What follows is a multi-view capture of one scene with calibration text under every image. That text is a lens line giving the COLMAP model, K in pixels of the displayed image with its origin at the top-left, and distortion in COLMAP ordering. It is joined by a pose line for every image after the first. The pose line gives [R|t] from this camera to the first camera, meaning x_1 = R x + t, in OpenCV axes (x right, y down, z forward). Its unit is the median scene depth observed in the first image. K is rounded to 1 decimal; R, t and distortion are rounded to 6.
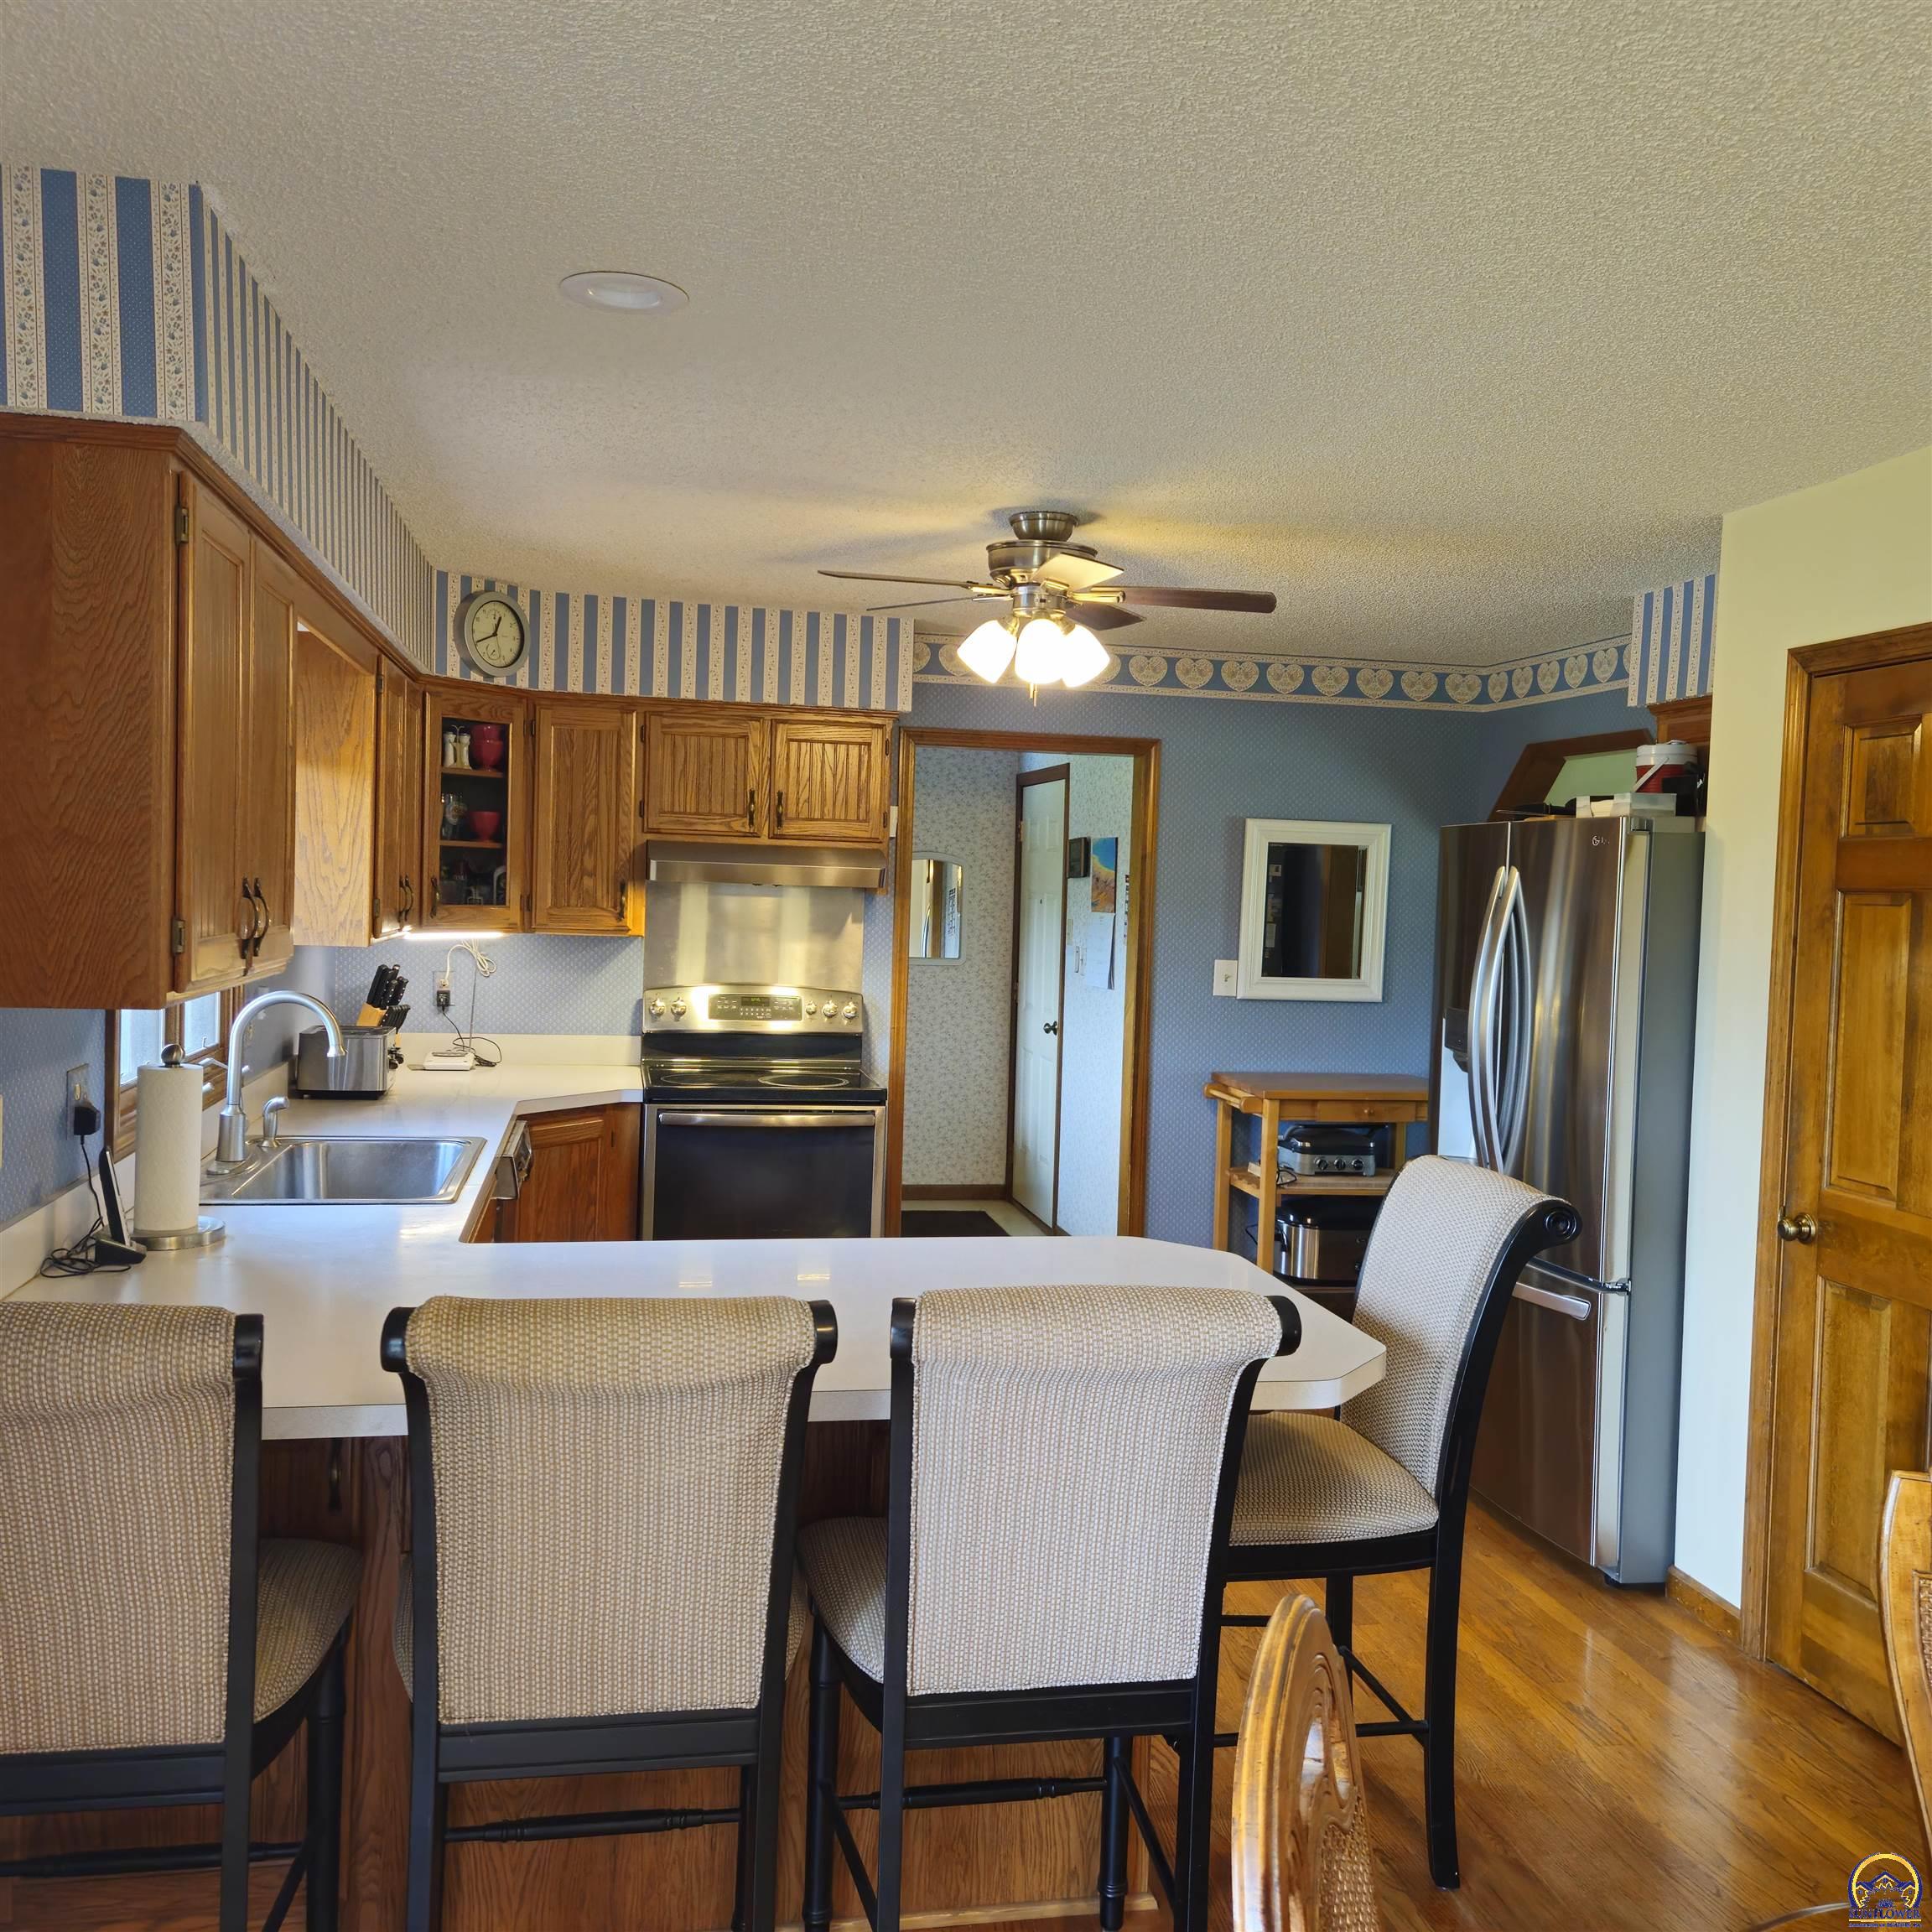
lens RADIAL K [[1715.0, 0, 966.0], [0, 1715.0, 966.0], [0, 0, 1]] dist [-0.003598, -0.003679]
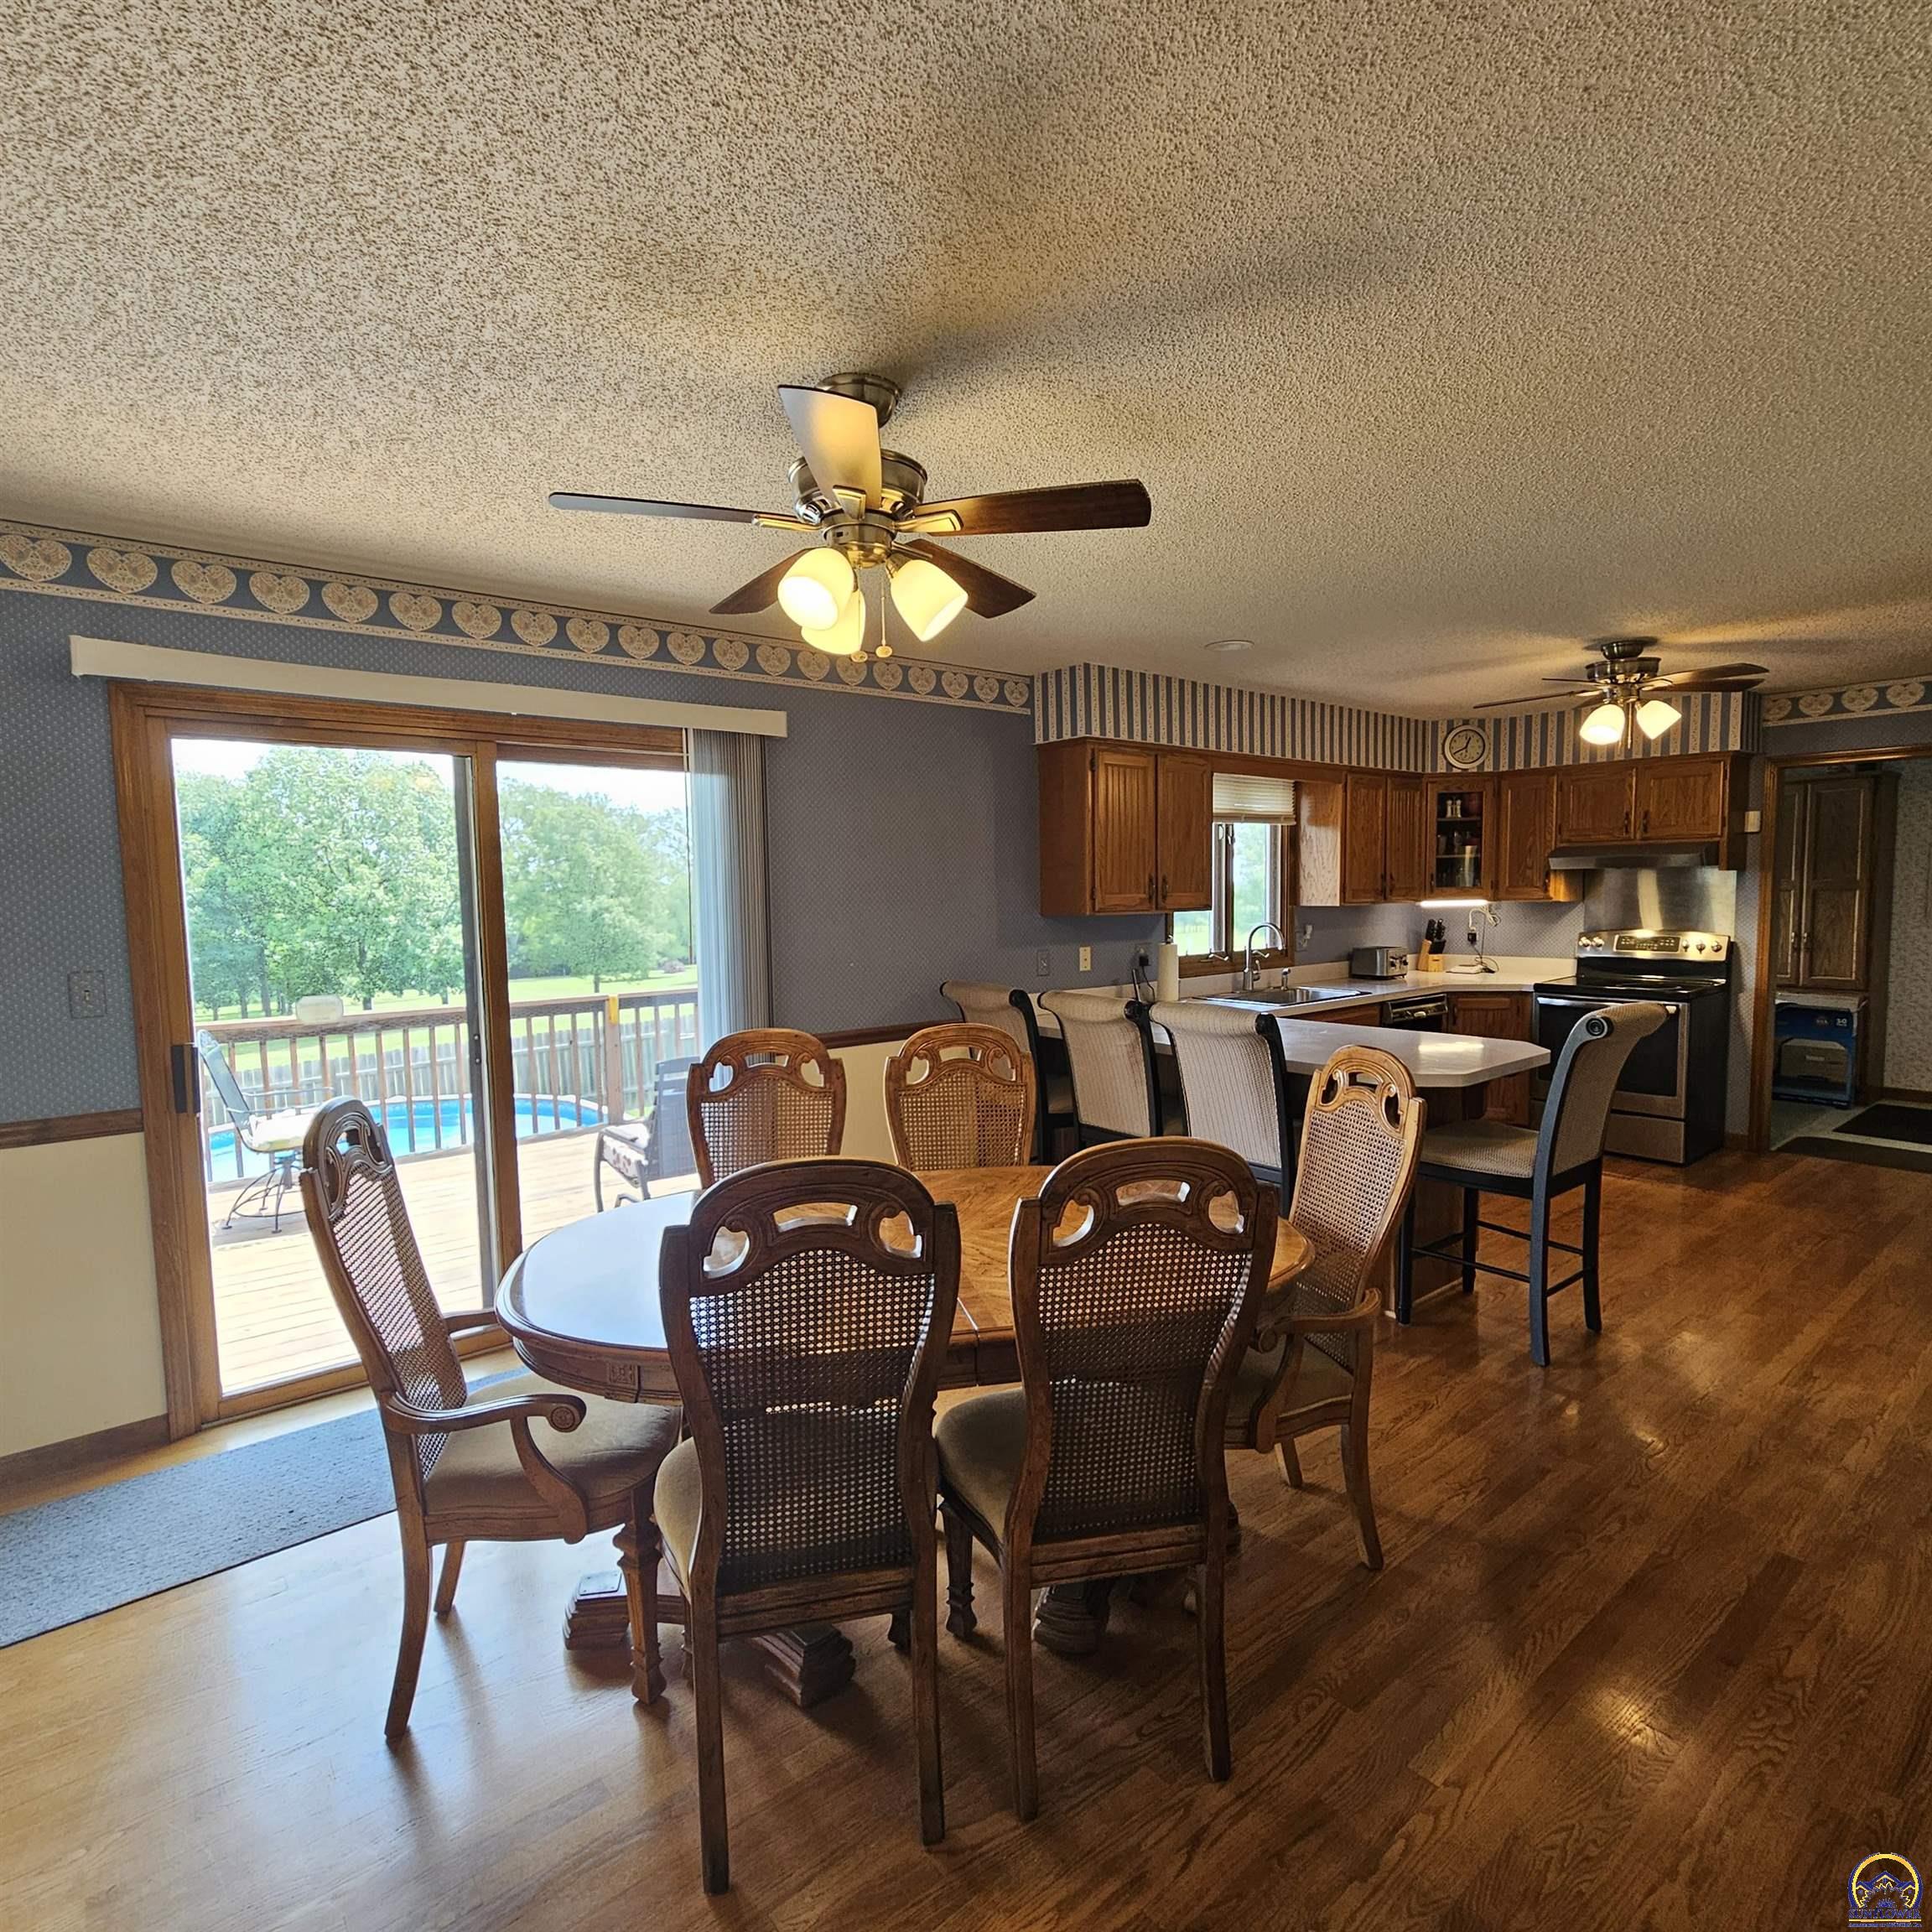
lens RADIAL K [[1034.6, 0, 966.0], [0, 1034.6, 966.0], [0, 0, 1]] dist [0.000020, -0.000147]
pose [[0.463573, 0.029327, -0.885573, 0.486065], [-0.012109, 0.999568, 0.026763, 0.028726], [0.885976, -0.001683, 0.463728, -0.042582]]
